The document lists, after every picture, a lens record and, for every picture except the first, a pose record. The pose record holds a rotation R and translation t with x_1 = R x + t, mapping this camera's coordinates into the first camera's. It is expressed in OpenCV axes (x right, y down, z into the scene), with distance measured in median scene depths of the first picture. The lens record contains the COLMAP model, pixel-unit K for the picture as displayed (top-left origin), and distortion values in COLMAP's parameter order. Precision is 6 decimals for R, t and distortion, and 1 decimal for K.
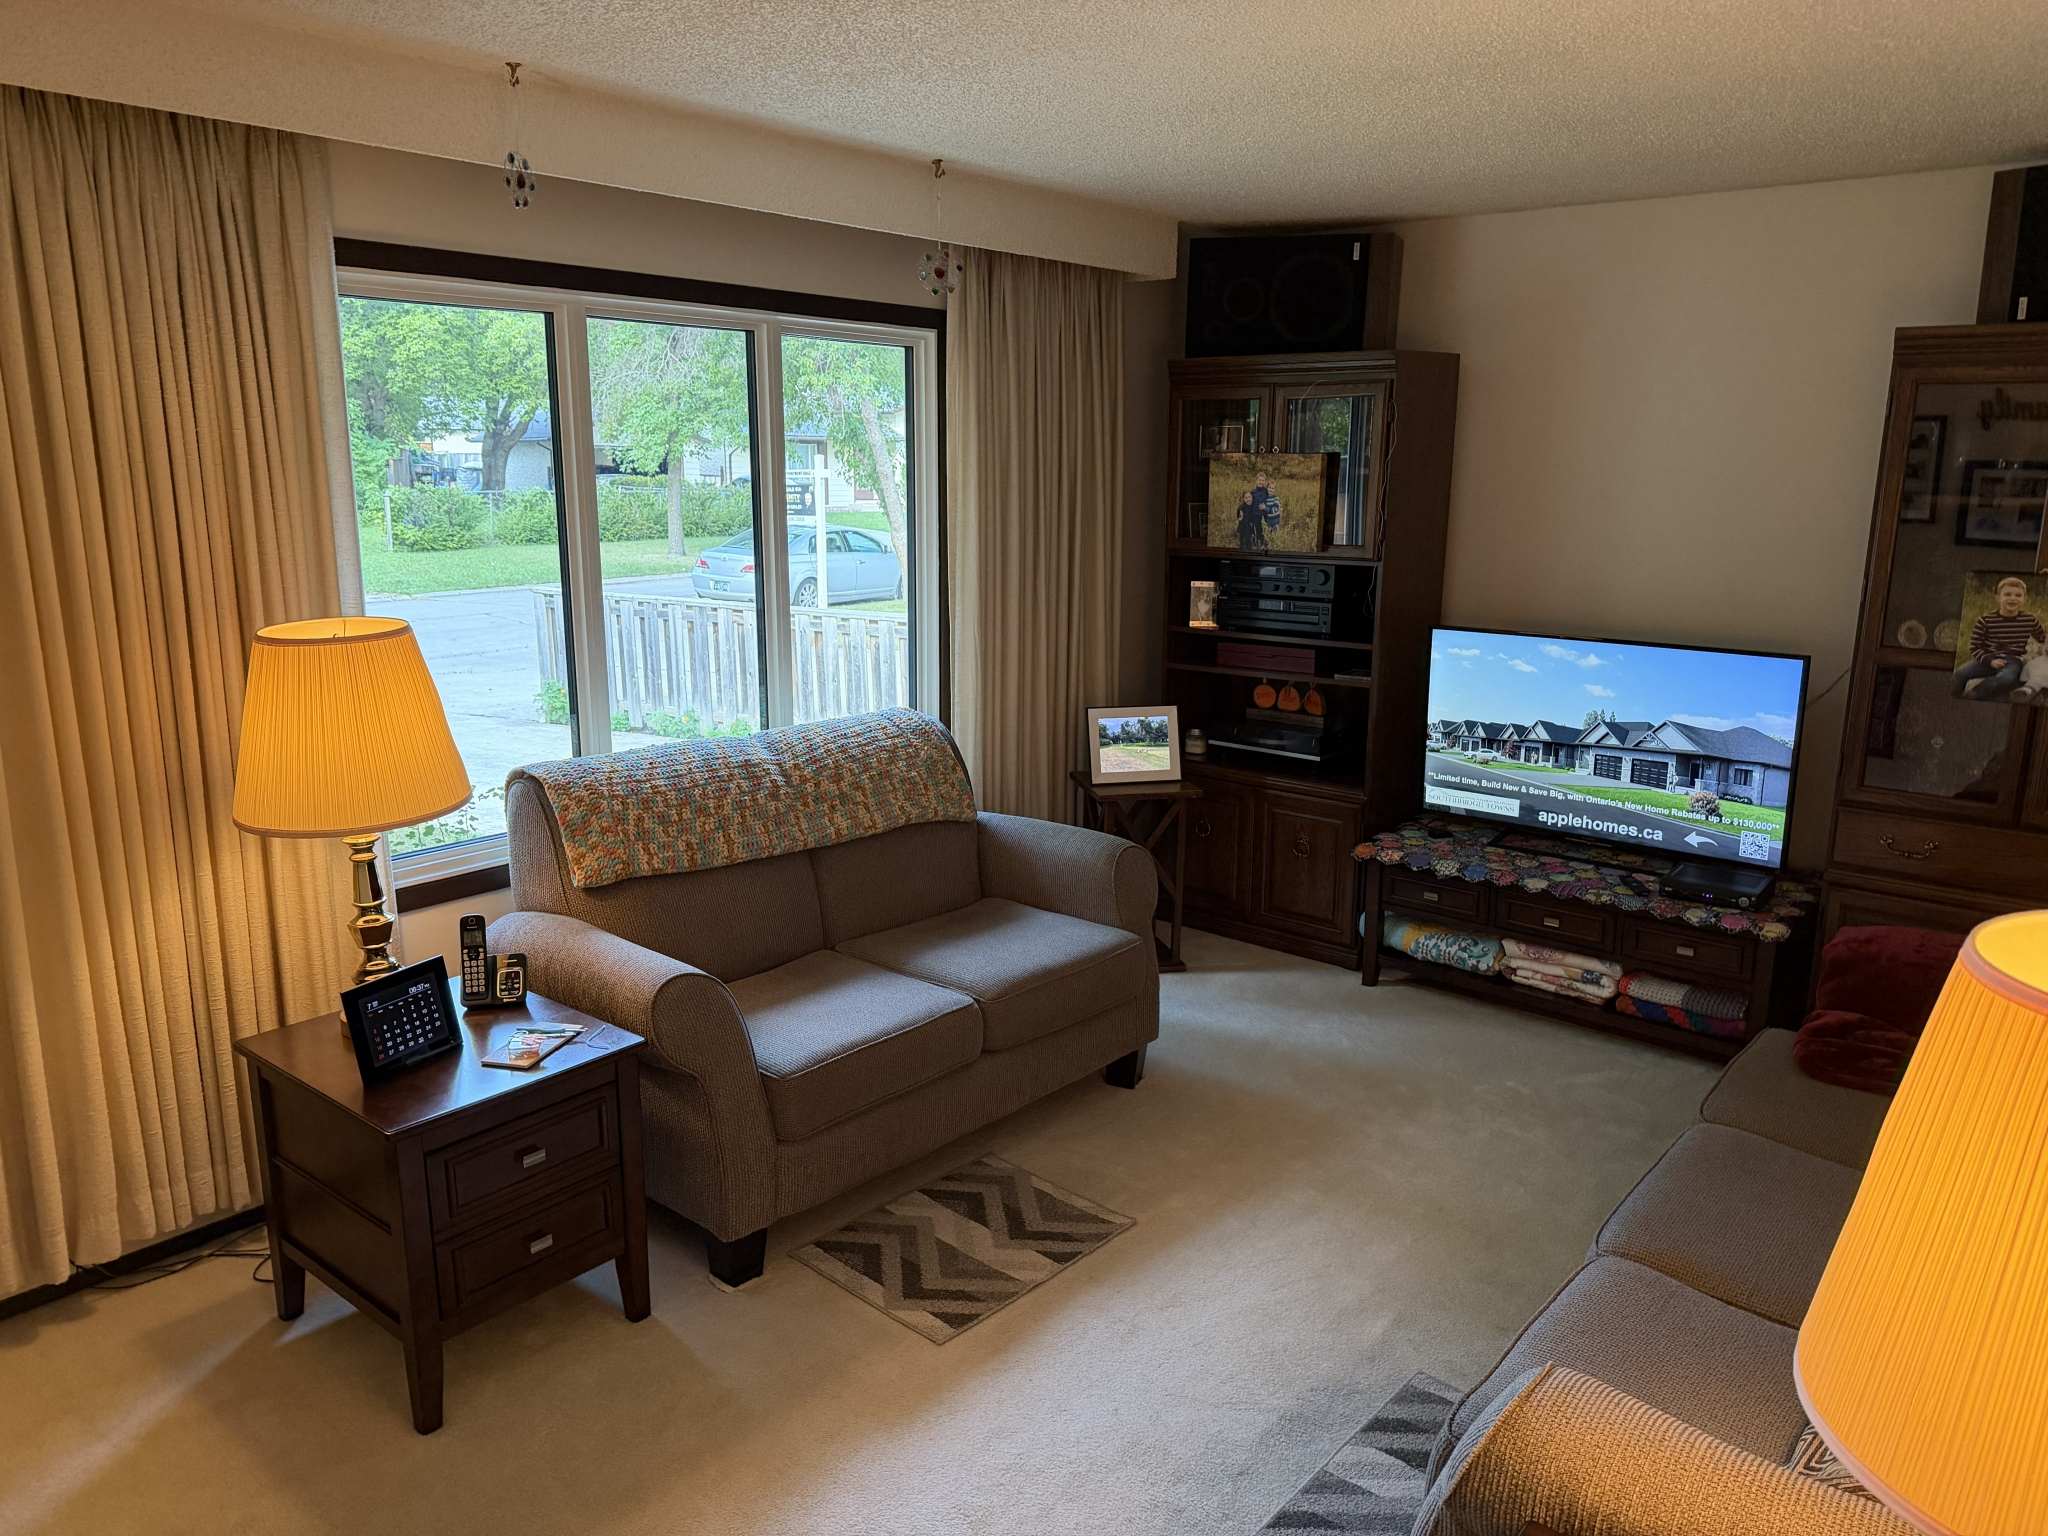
lens RADIAL K [[1431.2, 0, 1013.0], [0, 1431.2, 784.4], [0, 0, 1]] dist [0.053182, -0.064275]
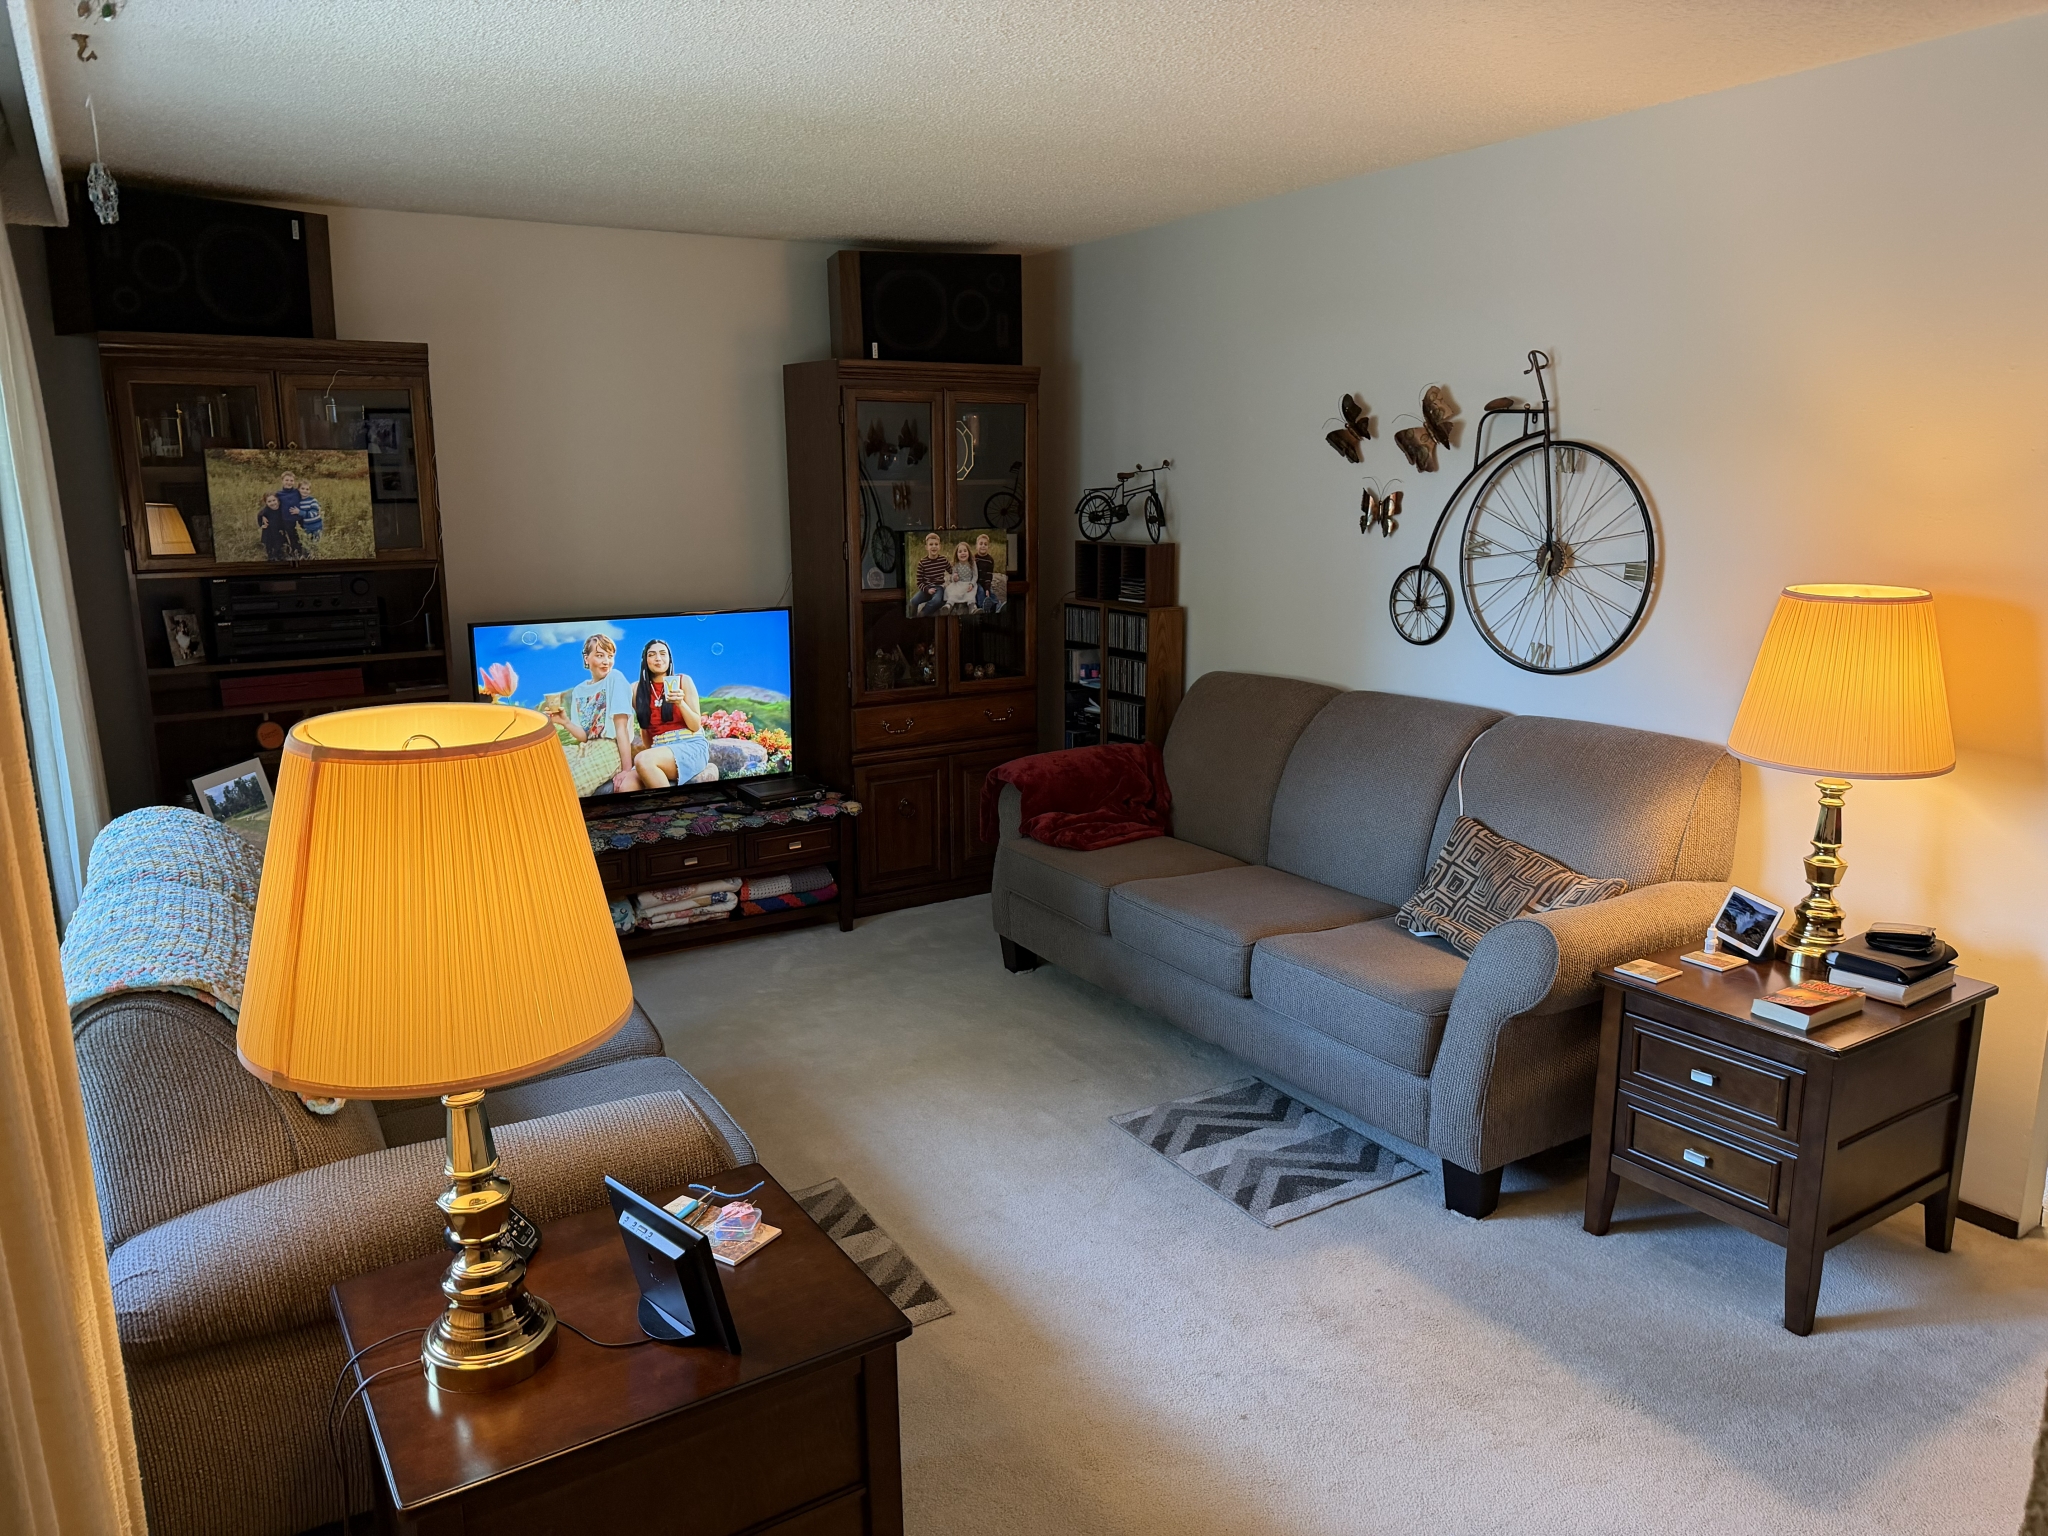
lens RADIAL K [[1431.2, 0, 1038.5], [0, 1431.2, 762.3], [0, 0, 1]] dist [0.053182, -0.064275]
pose [[0.292717, -0.197269, 0.935629, -0.619549], [0.222584, 0.965665, 0.133965, -0.073902], [-0.929932, 0.169042, 0.326576, 0.374169]]
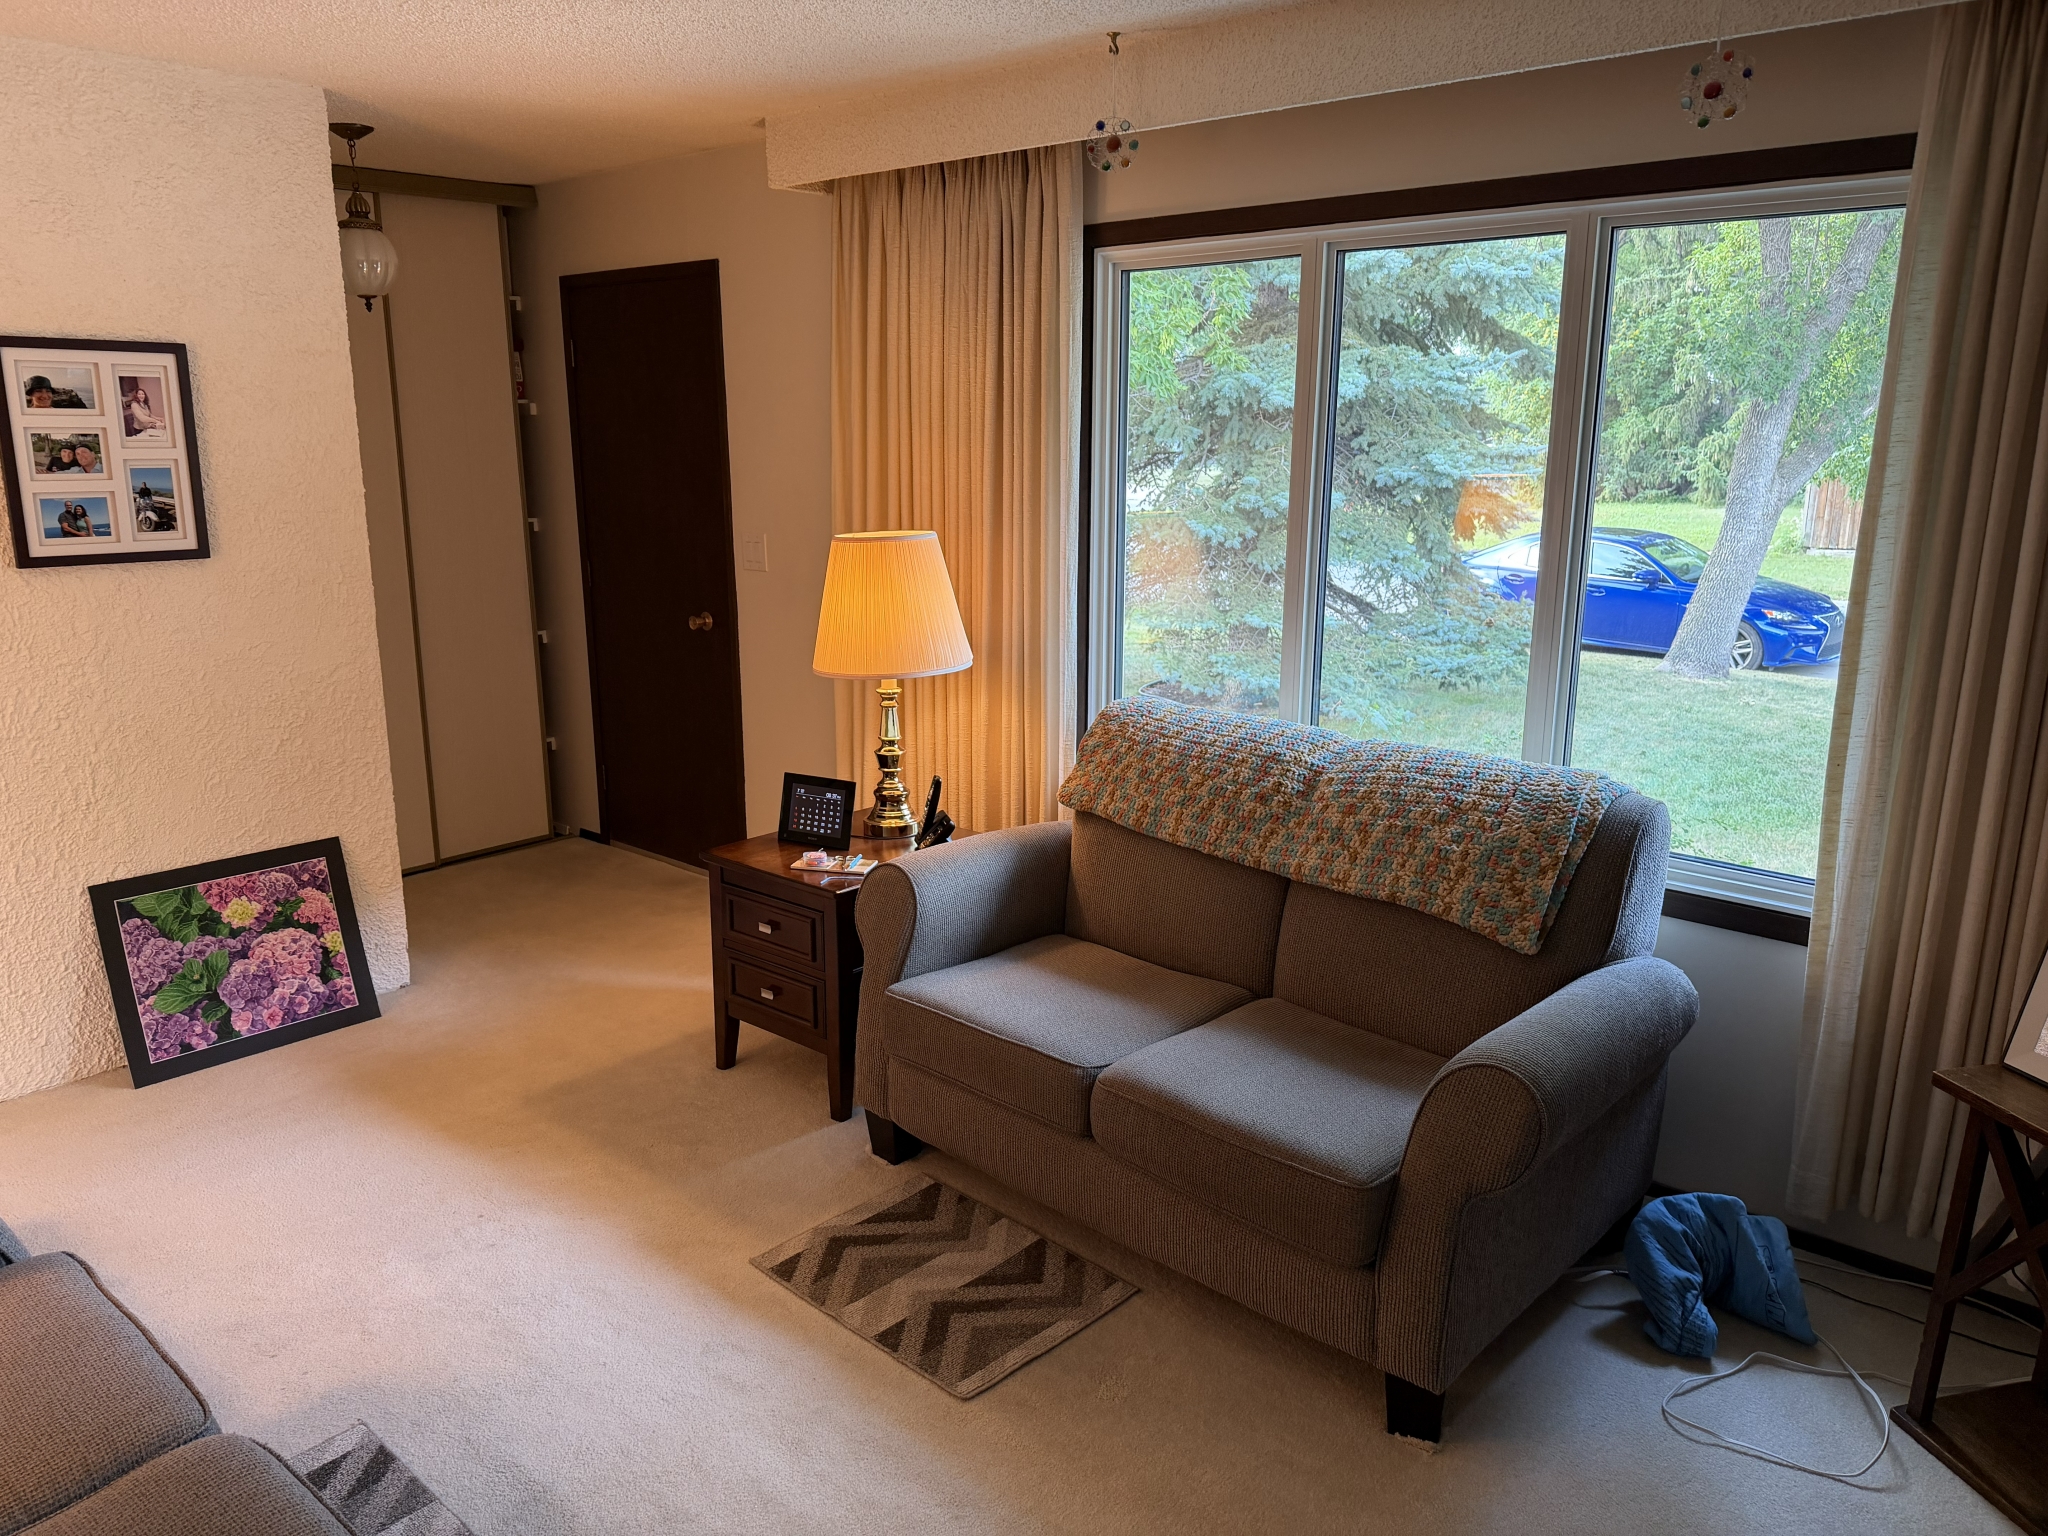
lens RADIAL K [[1480.1, 0, 1019.8], [0, 1480.1, 764.5], [0, 0, 1]] dist [0.038178, -0.005406]
pose [[-0.017953, 0.226593, -0.973824, 0.629792], [-0.223450, 0.948437, 0.224805, -0.161199], [0.974550, 0.221637, 0.033605, 0.749856]]
